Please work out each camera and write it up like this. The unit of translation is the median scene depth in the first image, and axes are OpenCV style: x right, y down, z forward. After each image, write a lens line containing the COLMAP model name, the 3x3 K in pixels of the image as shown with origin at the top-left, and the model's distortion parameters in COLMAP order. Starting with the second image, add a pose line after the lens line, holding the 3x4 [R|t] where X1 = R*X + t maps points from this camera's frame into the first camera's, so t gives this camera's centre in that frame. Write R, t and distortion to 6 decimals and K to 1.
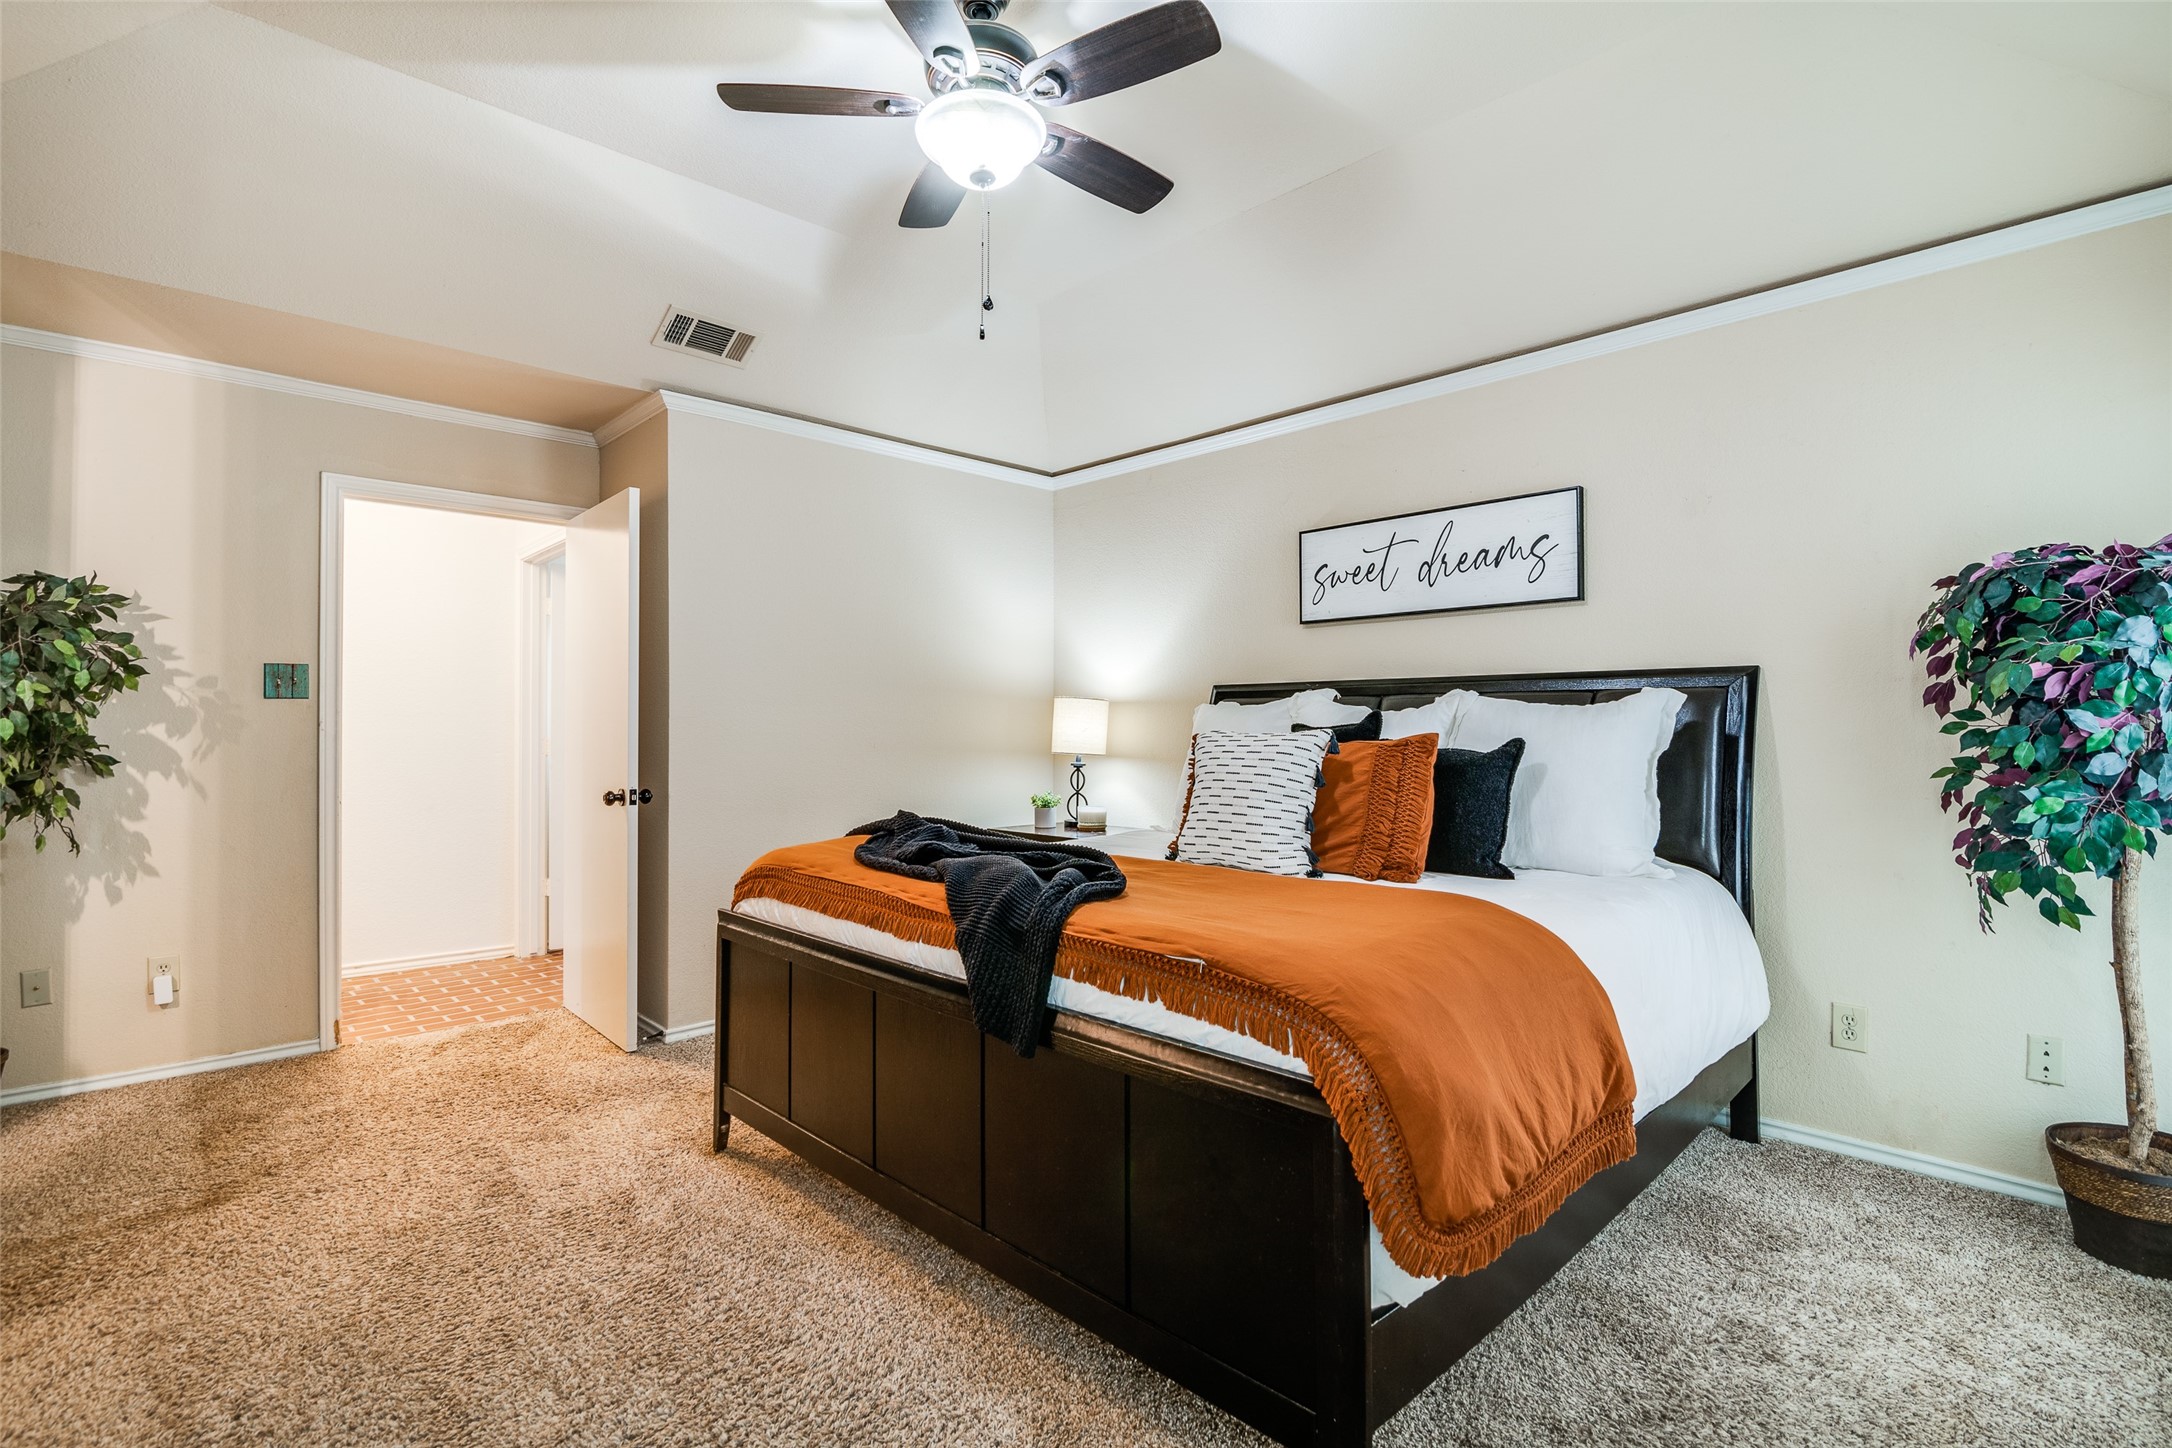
lens RADIAL K [[1000.6, 0, 1090.1], [0, 1000.6, 718.5], [0, 0, 1]] dist [-0.019057, 0.000364]
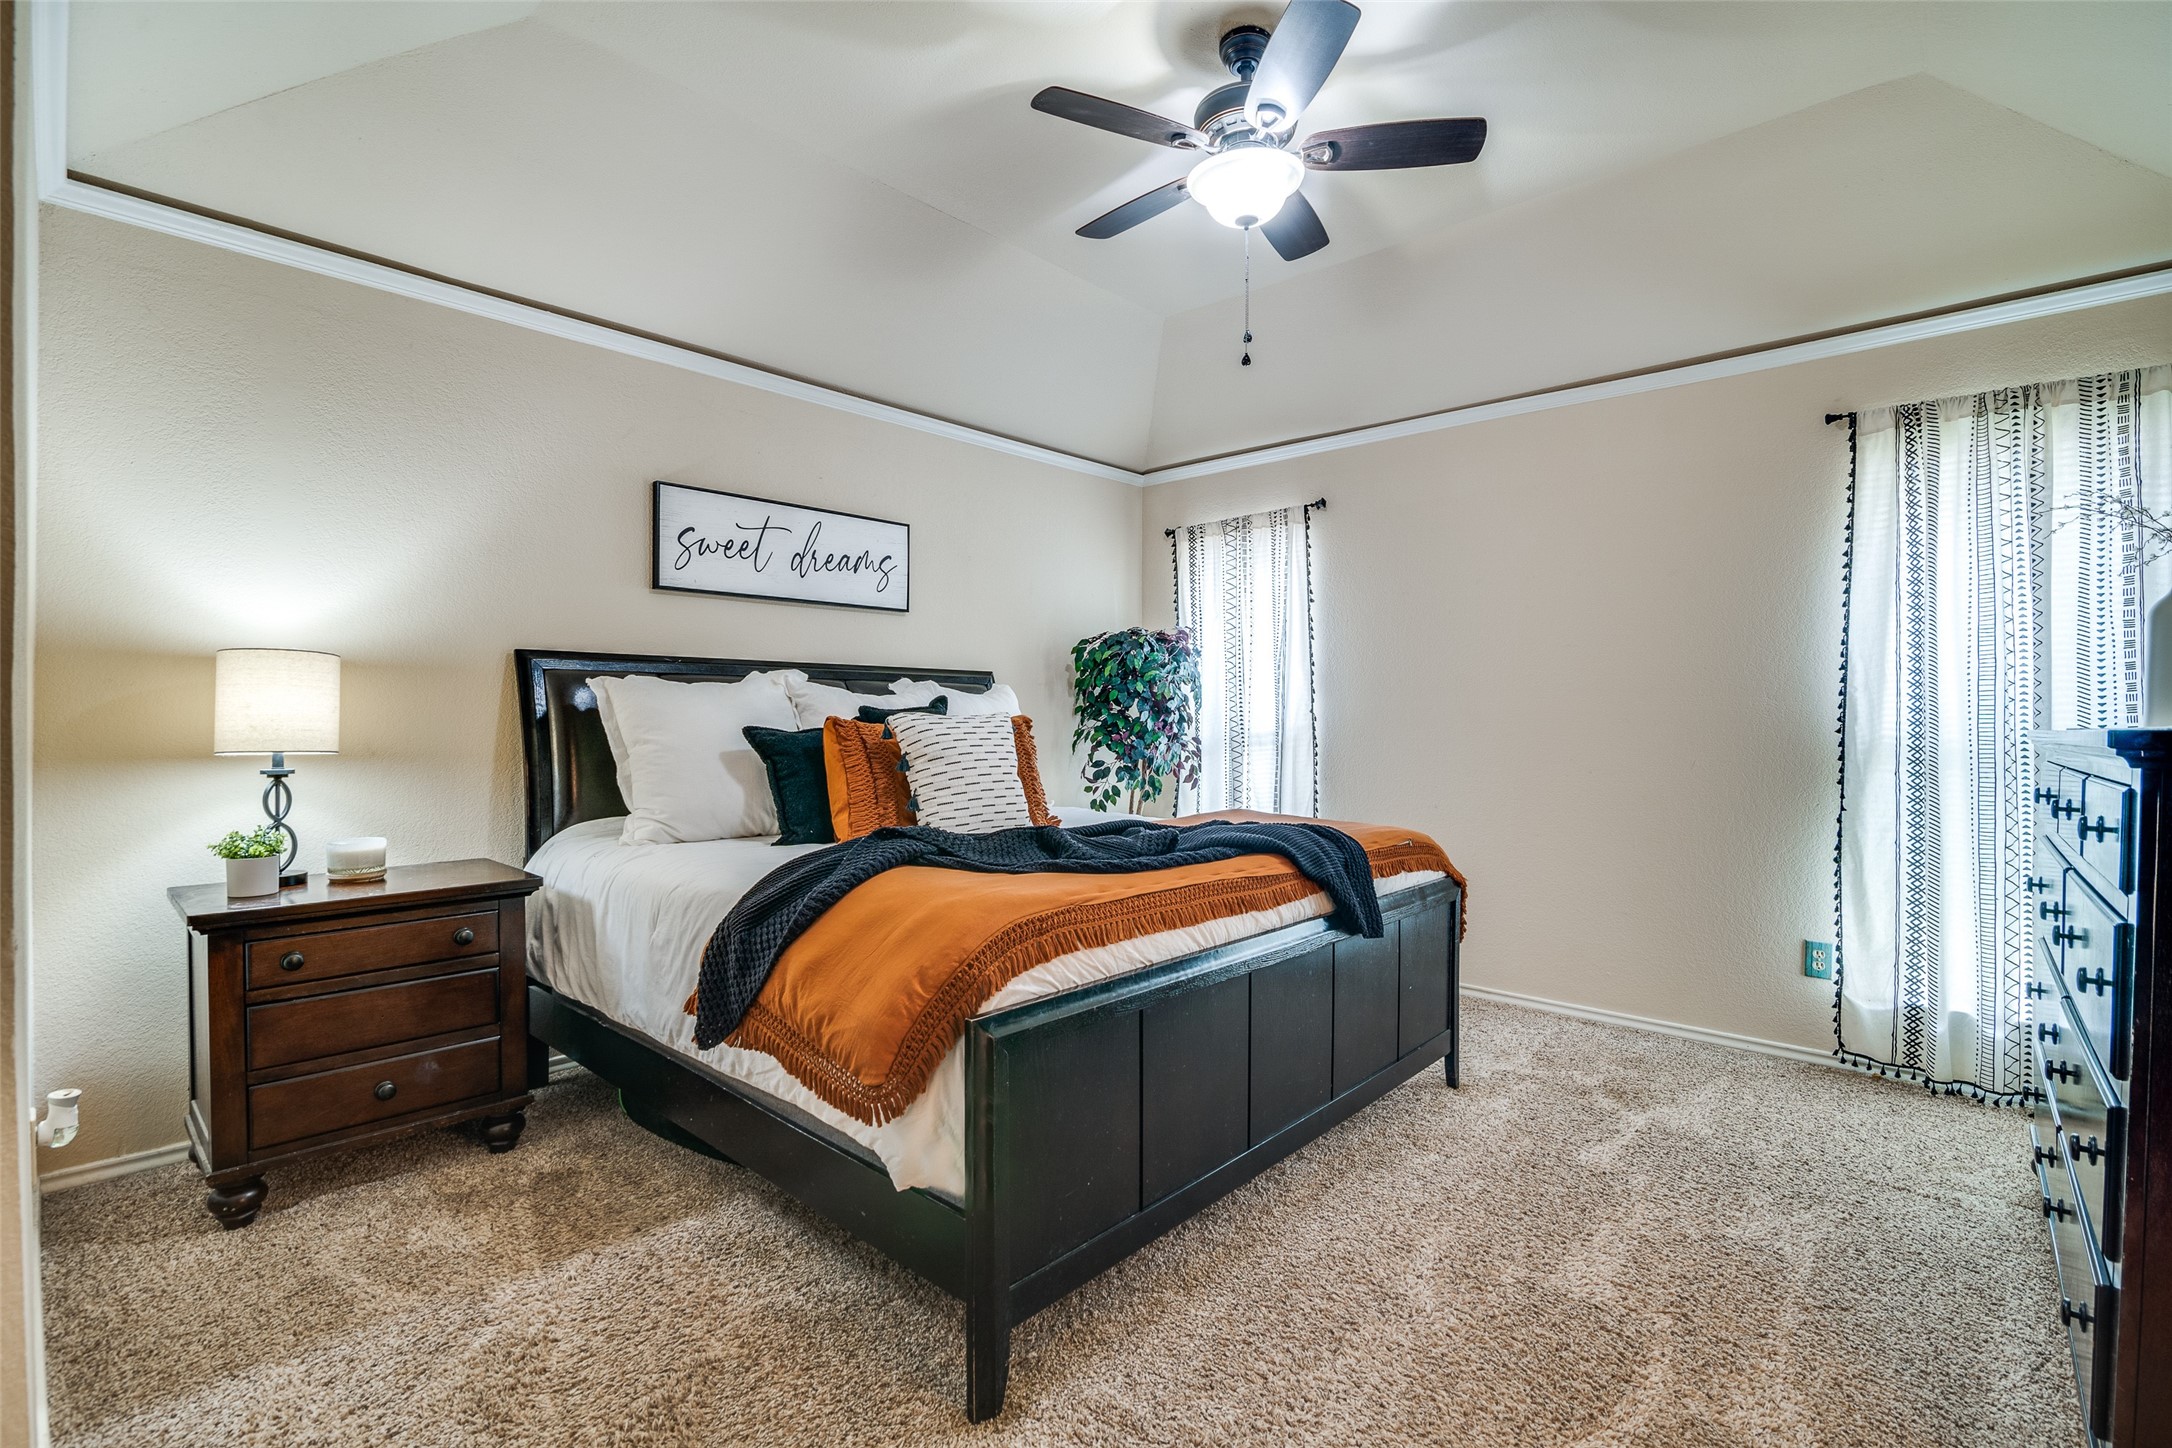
lens RADIAL K [[1000.6, 0, 1090.1], [0, 1000.6, 718.5], [0, 0, 1]] dist [-0.019057, 0.000364]
pose [[-0.052297, -0.004855, 0.998620, -0.742664], [-0.015573, 0.999871, 0.004045, 0.009588], [-0.998510, -0.015340, -0.052366, 0.746258]]
